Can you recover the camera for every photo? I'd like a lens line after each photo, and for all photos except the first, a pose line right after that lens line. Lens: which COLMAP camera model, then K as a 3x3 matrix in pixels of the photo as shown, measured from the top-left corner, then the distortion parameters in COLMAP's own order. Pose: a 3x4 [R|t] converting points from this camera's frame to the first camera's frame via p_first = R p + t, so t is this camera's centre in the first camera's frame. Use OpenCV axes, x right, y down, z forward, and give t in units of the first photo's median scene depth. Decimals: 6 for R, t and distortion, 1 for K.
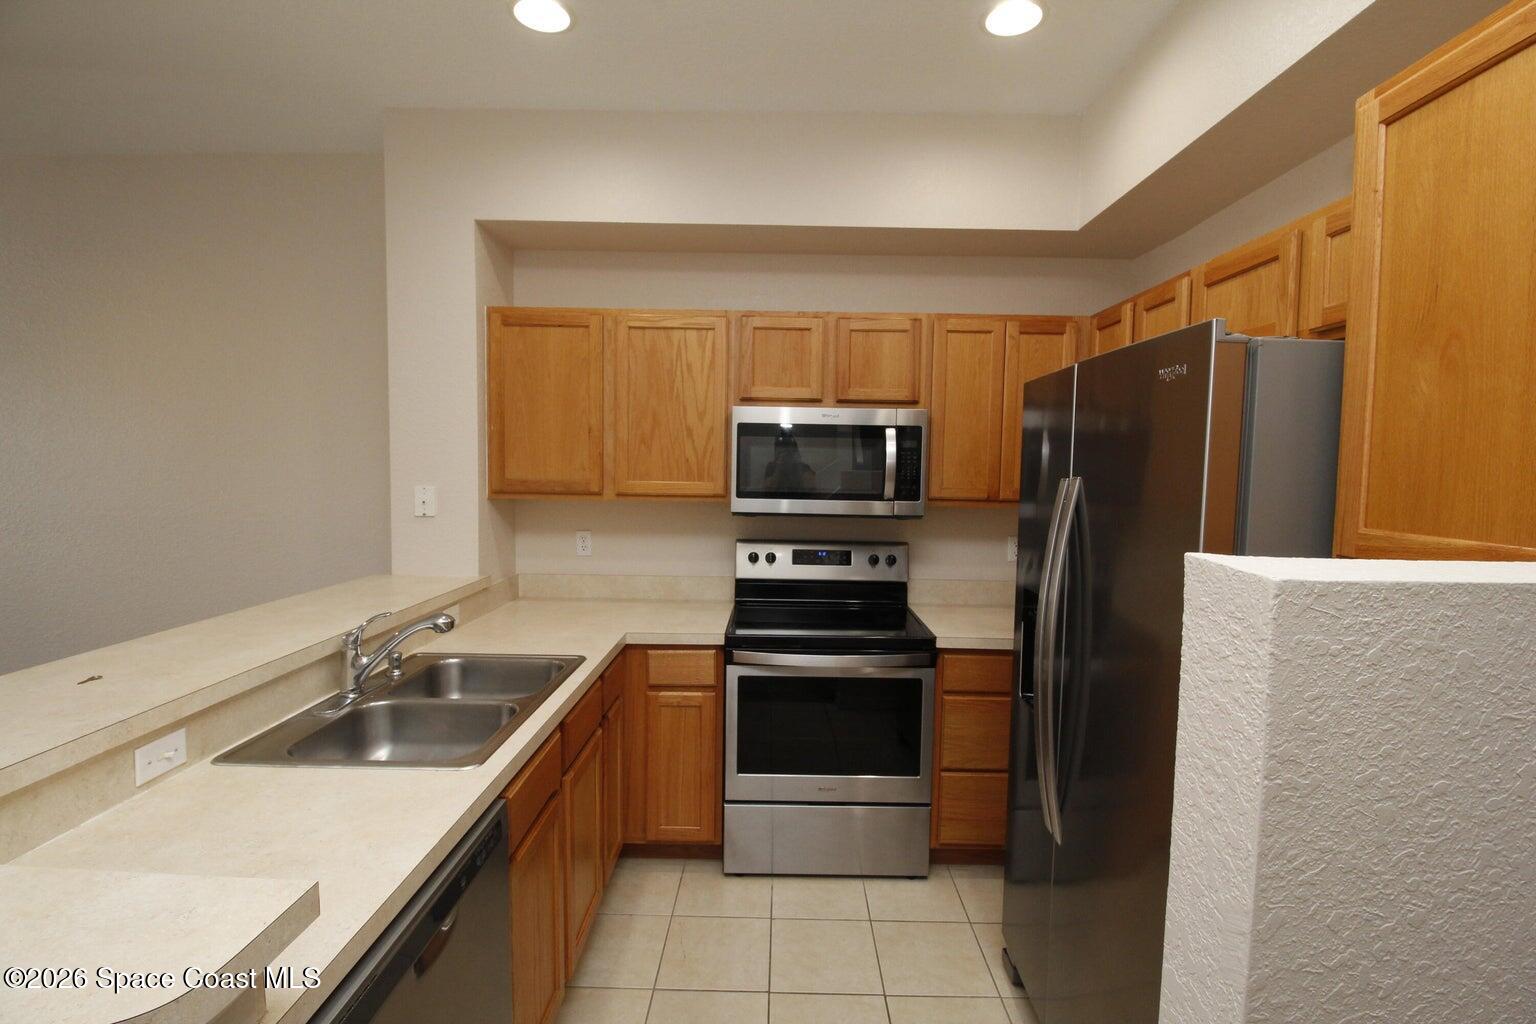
lens RADIAL K [[711.3, 0, 769.9], [0, 711.3, 514.9], [0, 0, 1]] dist [-0.014878, -0.000766]
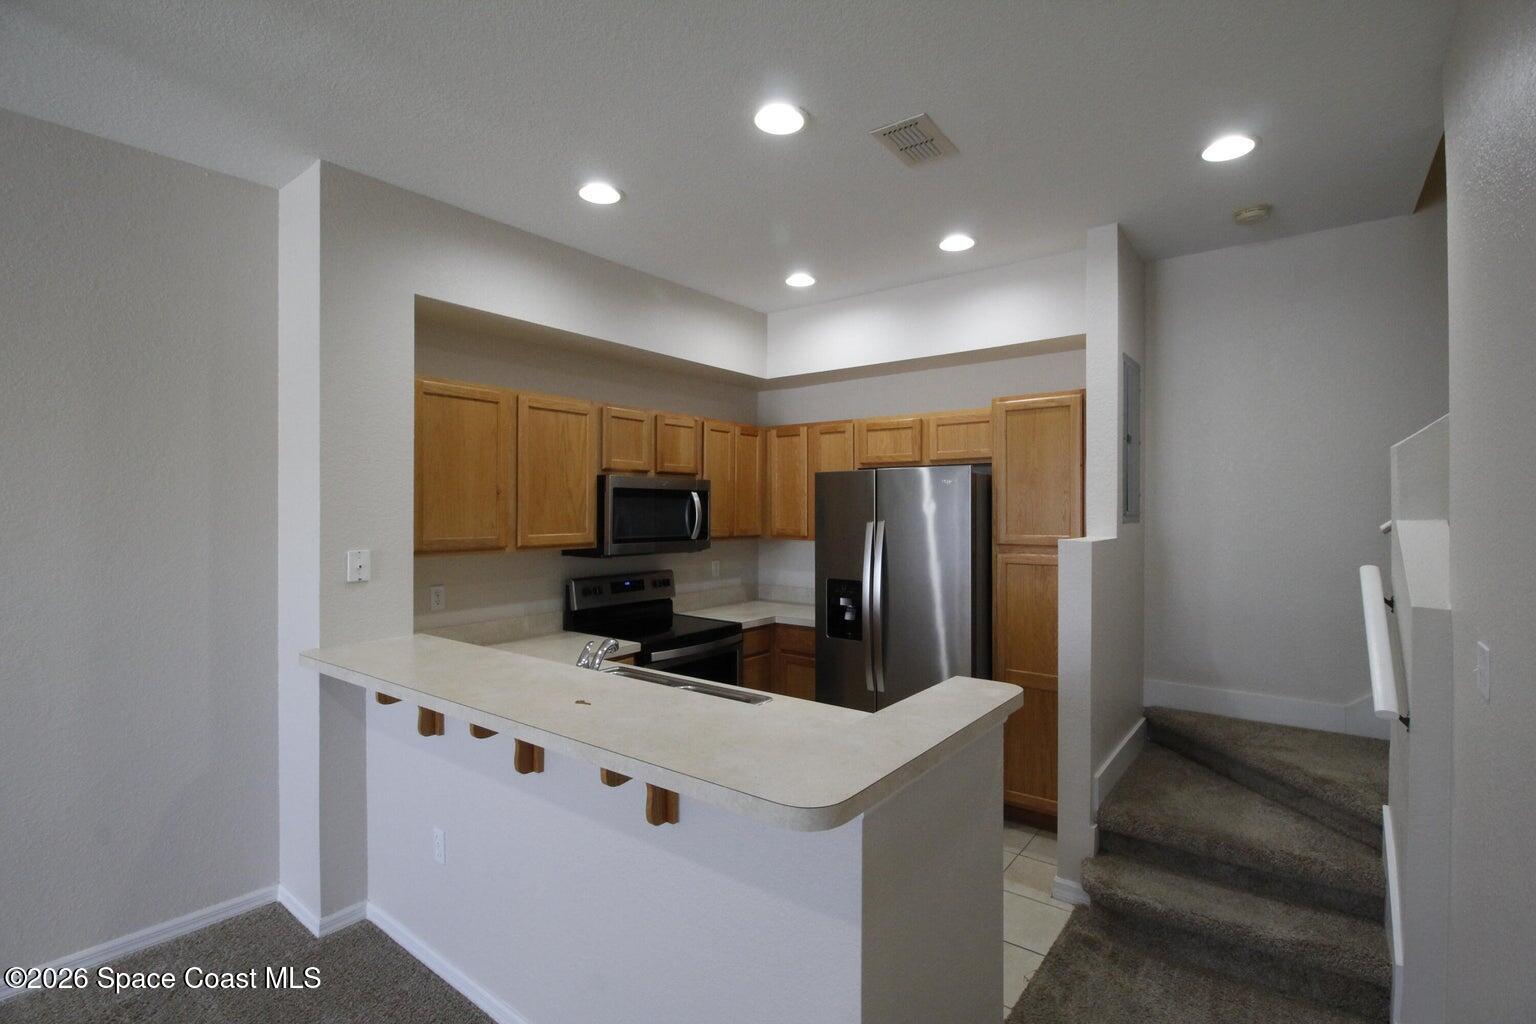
lens RADIAL K [[711.3, 0, 769.7], [0, 711.3, 505.8], [0, 0, 1]] dist [-0.014878, -0.000766]
pose [[0.602541, -0.013982, 0.797965, -0.907087], [0.064915, 0.997392, -0.031541, -0.034646], [-0.795443, 0.070804, 0.601878, -0.029938]]
